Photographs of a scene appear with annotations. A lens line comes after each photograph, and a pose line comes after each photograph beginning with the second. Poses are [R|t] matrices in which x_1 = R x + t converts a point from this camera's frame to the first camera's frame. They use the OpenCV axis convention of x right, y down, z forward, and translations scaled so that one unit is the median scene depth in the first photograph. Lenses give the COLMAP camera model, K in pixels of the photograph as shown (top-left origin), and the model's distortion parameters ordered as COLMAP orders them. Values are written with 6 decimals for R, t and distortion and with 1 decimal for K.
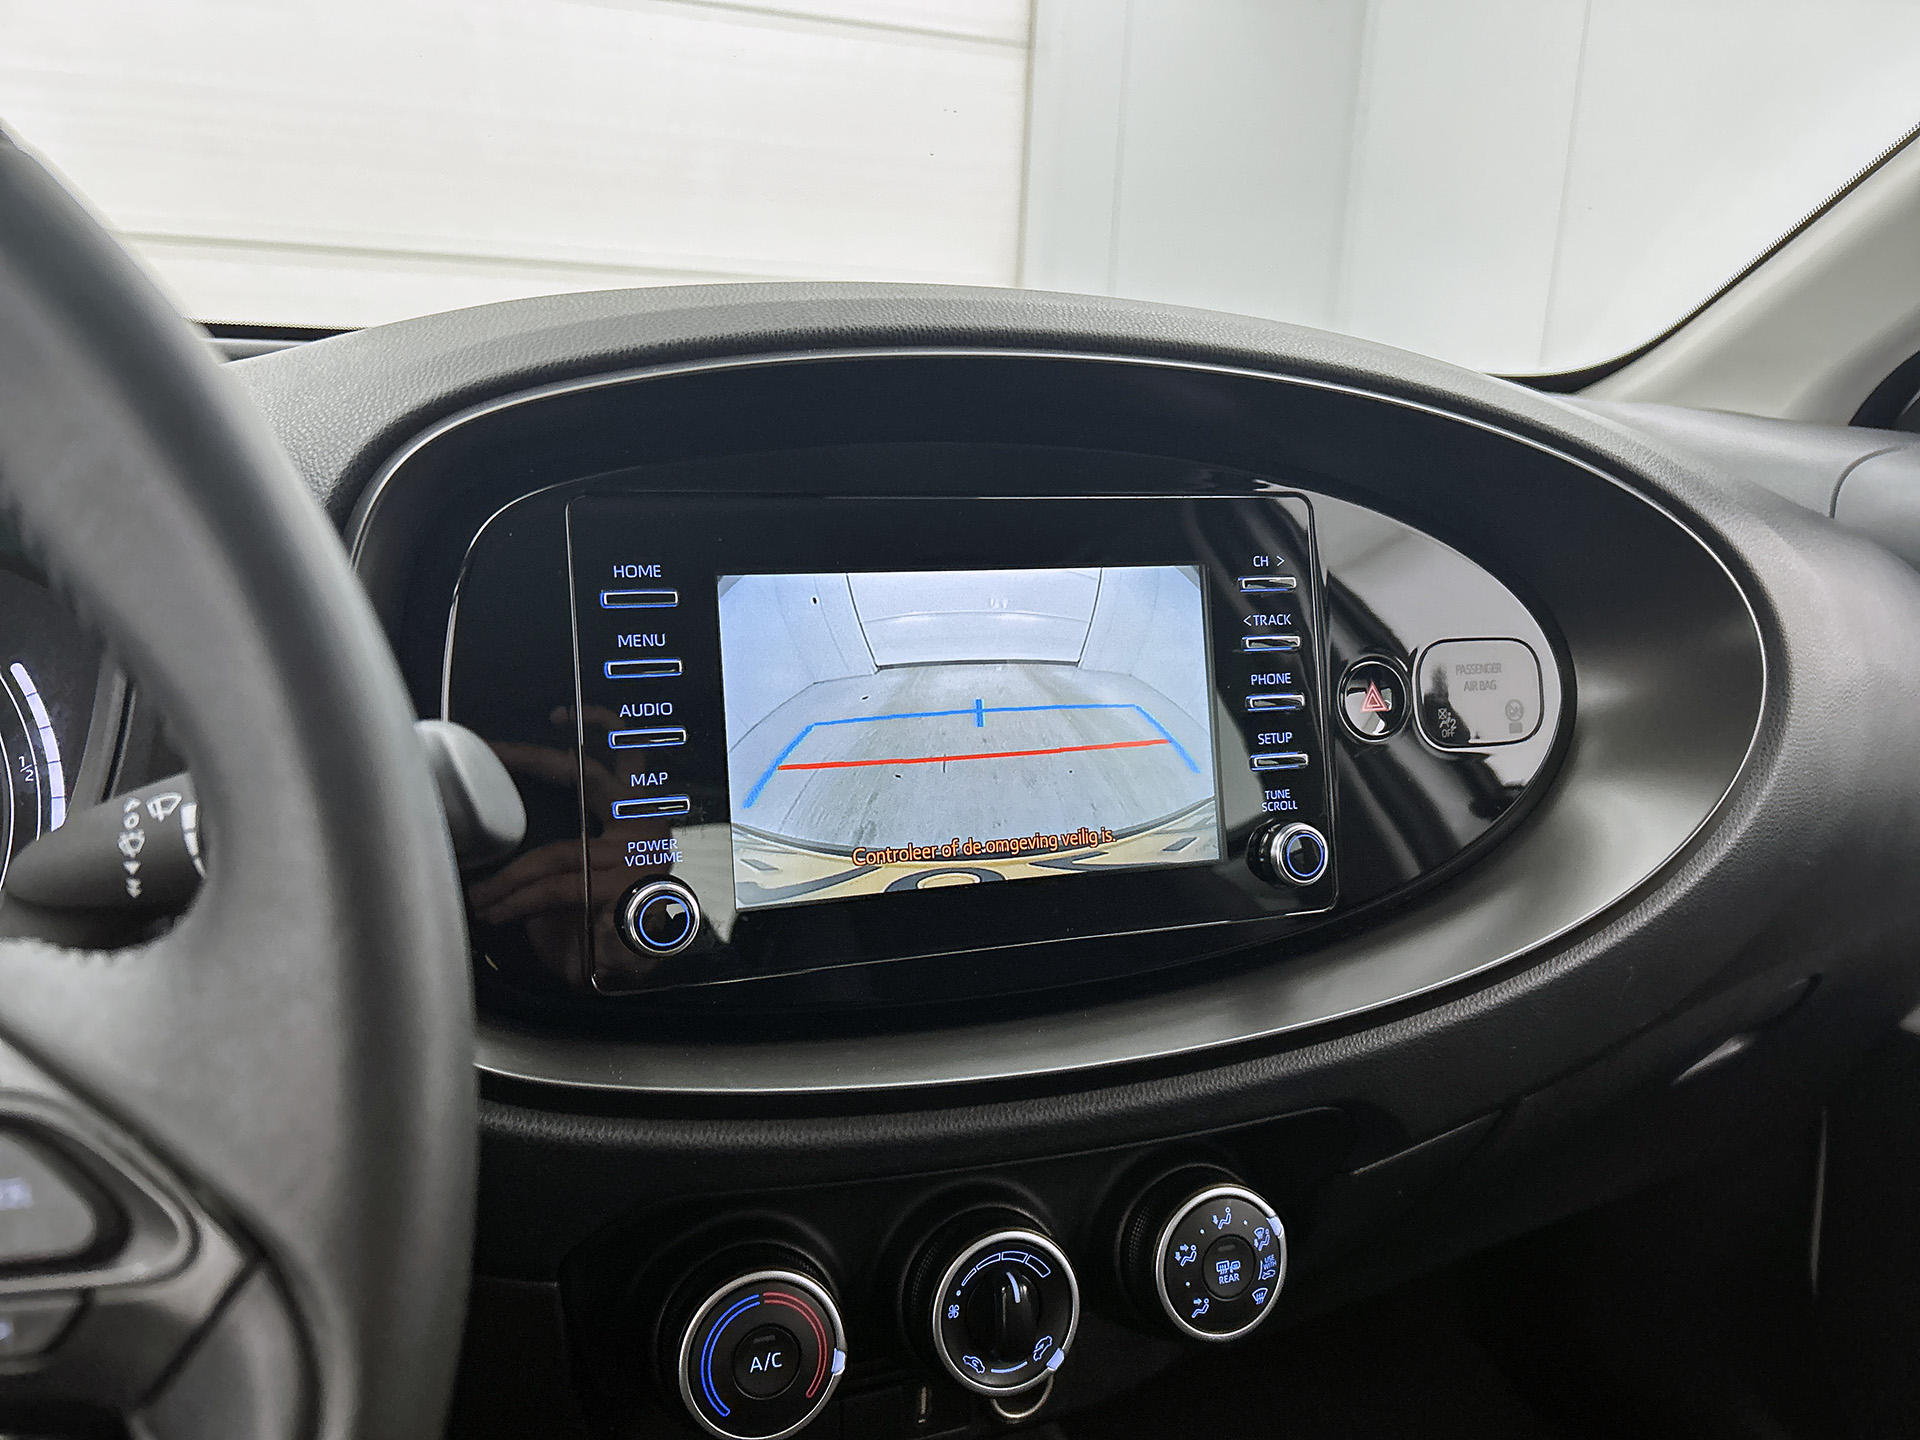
lens RADIAL K [[1470.4, 0, 930.6], [0, 1470.4, 714.8], [0, 0, 1]] dist [0.023938, -0.046123]
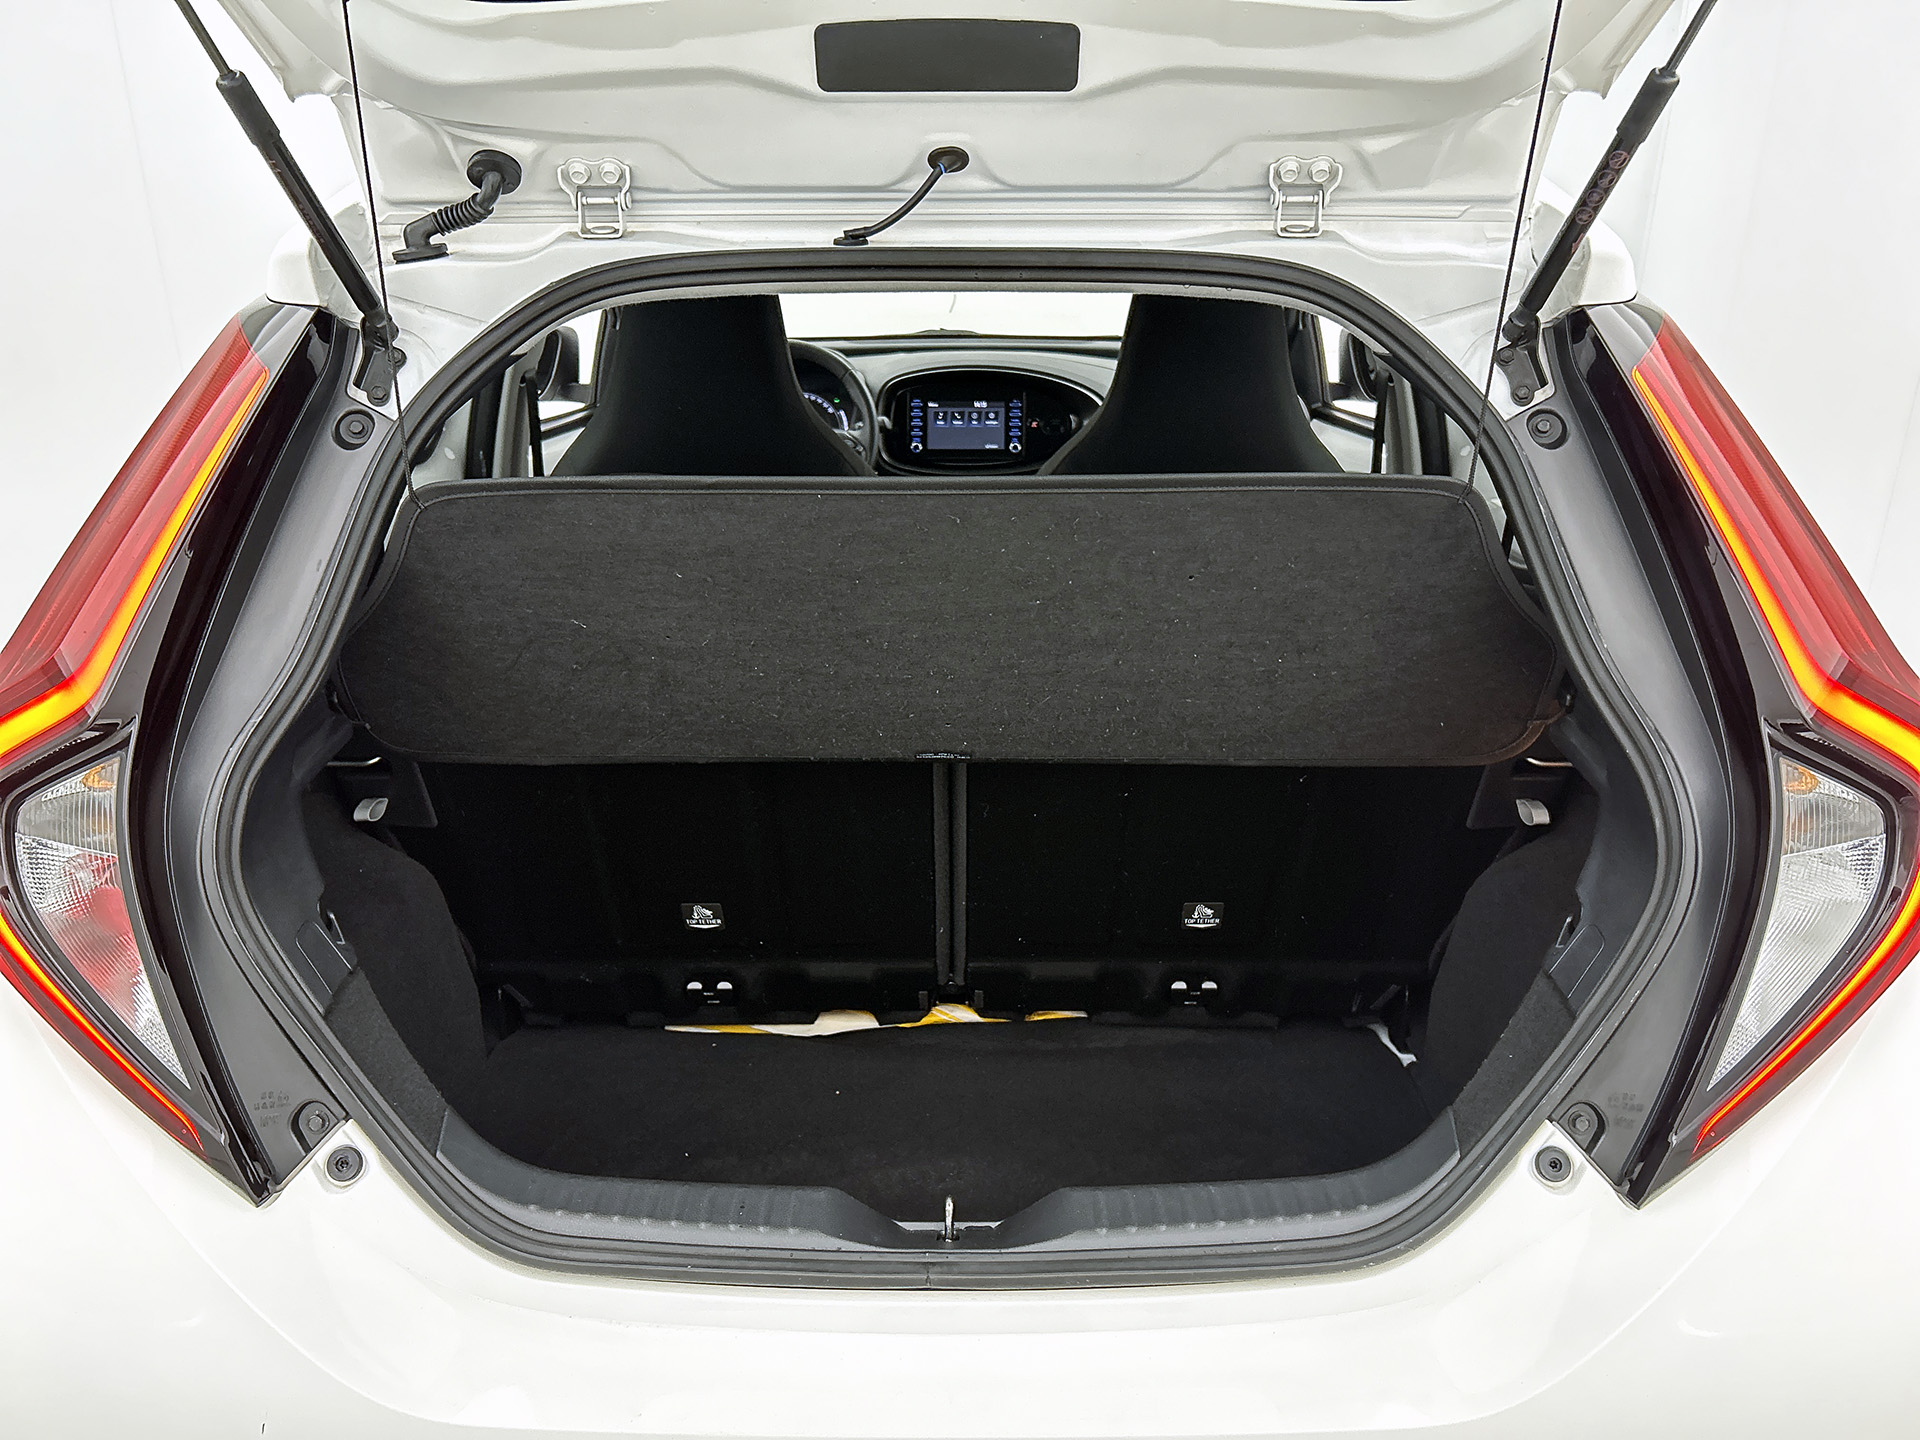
lens RADIAL K [[1454.6, 0, 1004.0], [0, 1454.6, 720.1], [0, 0, 1]] dist [0.081989, -0.000401]
pose [[0.928836, 0.102895, -0.355916, 2.757018], [-0.053900, 0.987969, 0.144956, 0.370080], [0.366549, -0.115457, 0.923207, -5.358657]]
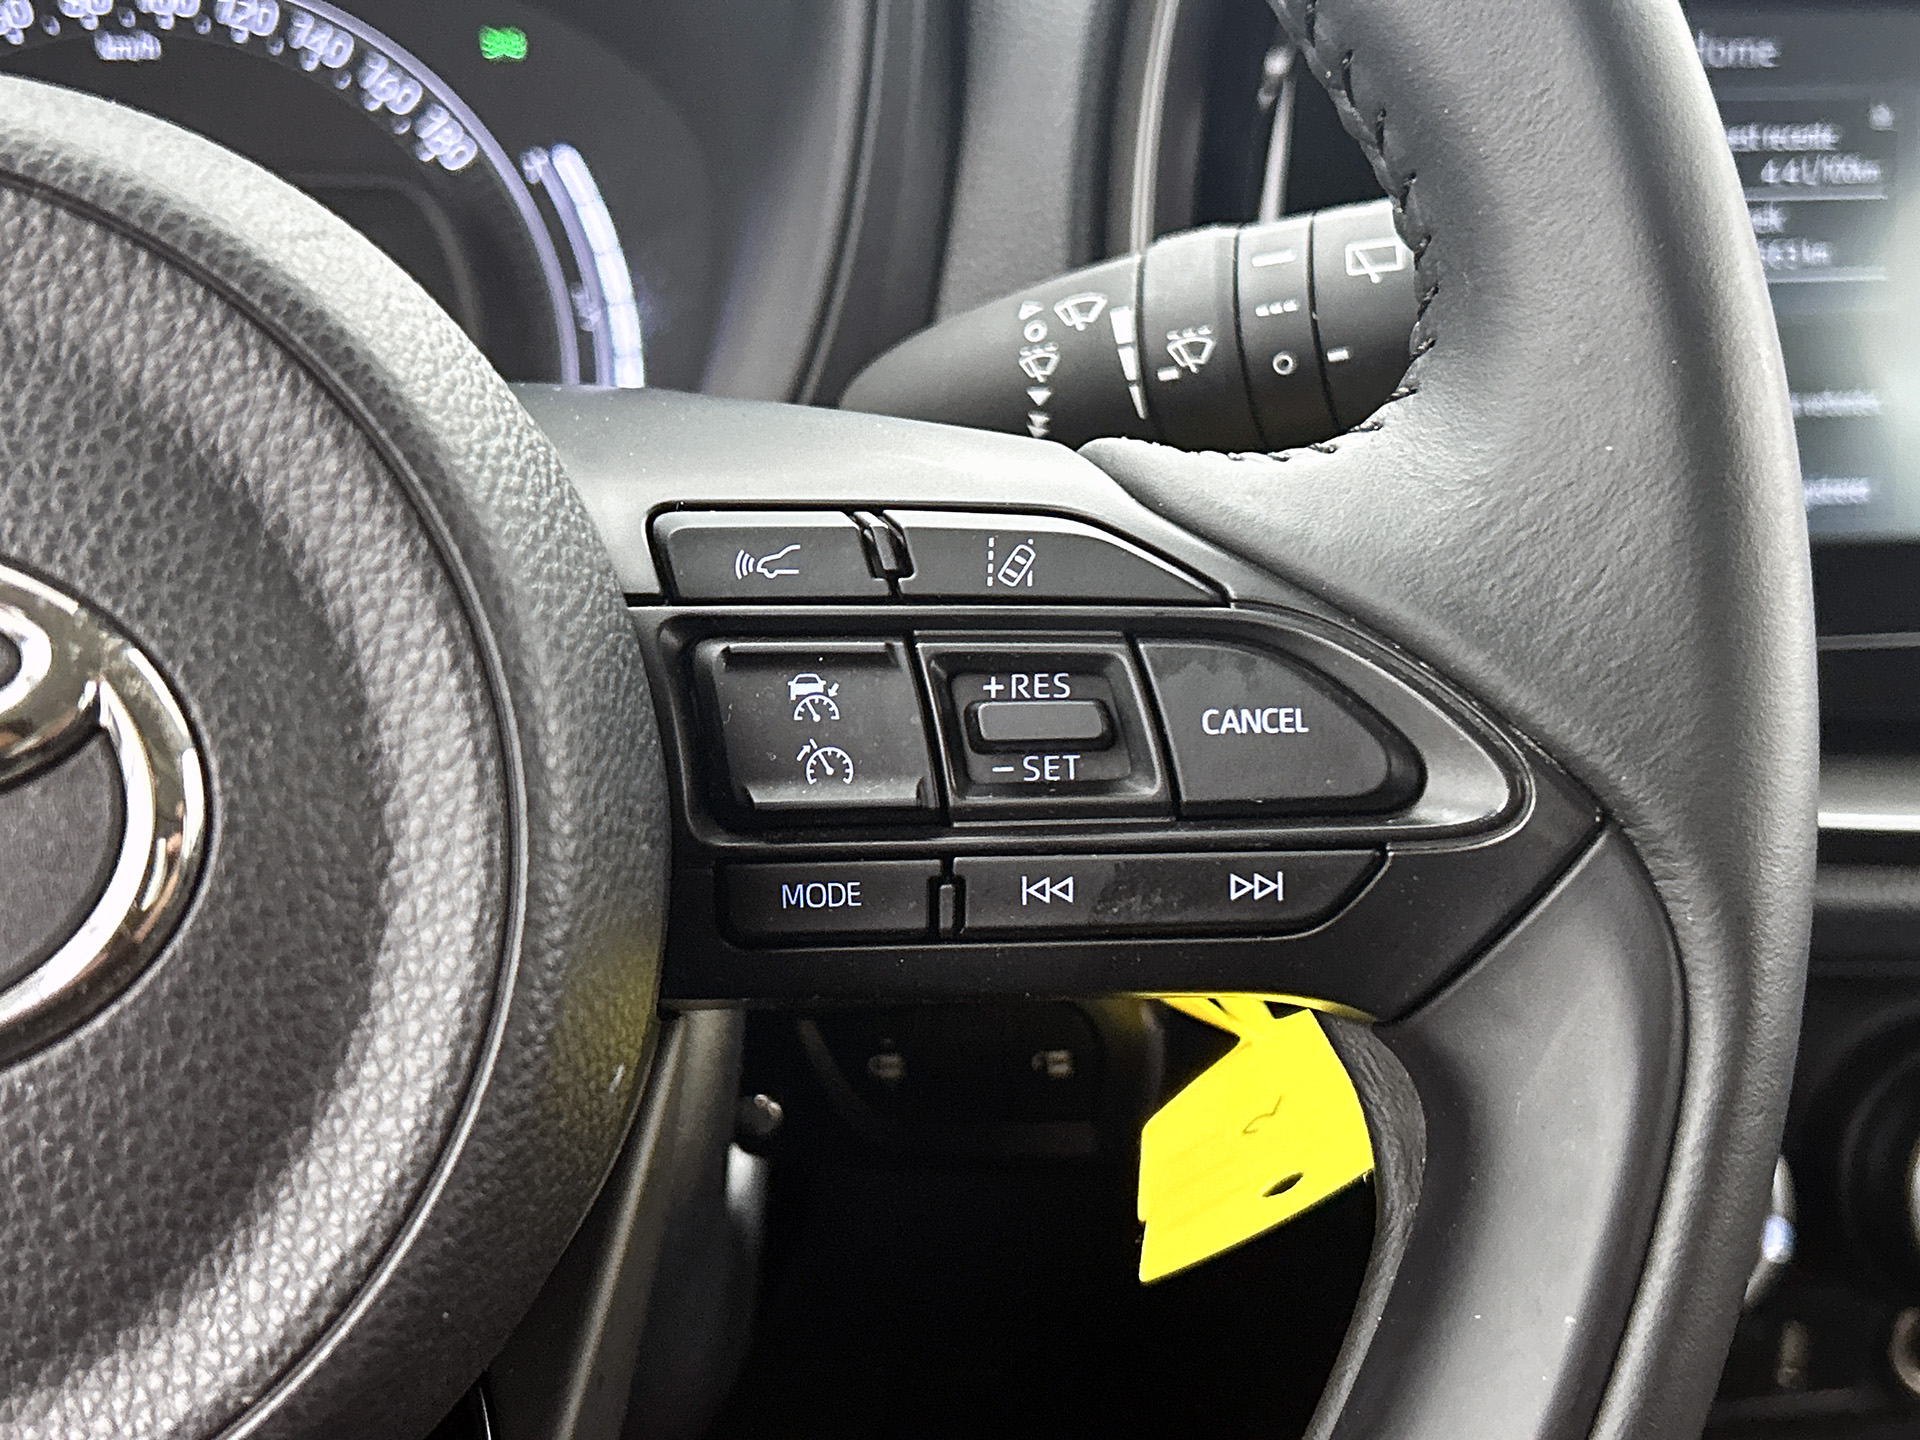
lens RADIAL K [[2486.1, 0, 921.0], [0, 2486.1, 719.6], [0, 0, 1]] dist [0.260281, -0.900293]
pose [[0.982356, 0.051288, -0.179849, -0.236827], [-0.026590, 0.990195, 0.137139, 0.060179], [0.185119, -0.129937, 0.974088, -0.141233]]
